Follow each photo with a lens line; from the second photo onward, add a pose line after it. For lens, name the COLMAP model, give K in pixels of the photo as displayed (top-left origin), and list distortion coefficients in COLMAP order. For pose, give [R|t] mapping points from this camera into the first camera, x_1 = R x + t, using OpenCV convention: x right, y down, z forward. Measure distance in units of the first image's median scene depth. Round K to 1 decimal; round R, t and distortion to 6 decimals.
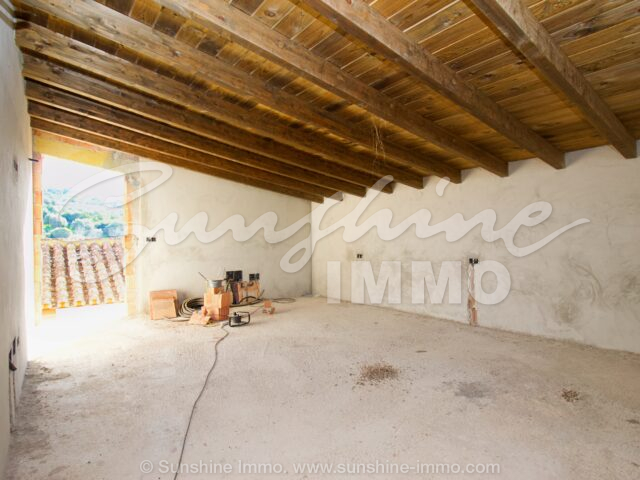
lens RADIAL K [[361.6, 0, 324.1], [0, 361.6, 241.2], [0, 0, 1]] dist [-0.005692, -0.002150]
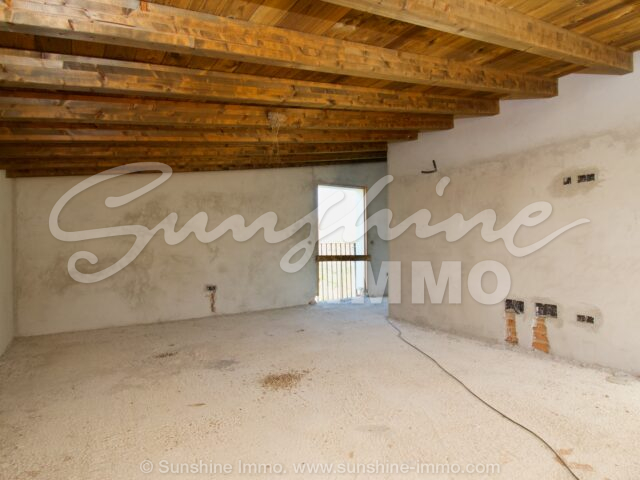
lens RADIAL K [[361.6, 0, 324.1], [0, 361.6, 241.2], [0, 0, 1]] dist [-0.005692, -0.002150]
pose [[-0.997631, 0.018902, 0.066146, -0.036047], [0.018479, 0.999805, -0.007003, -0.001454], [-0.066265, -0.005764, -0.997785, 2.078487]]
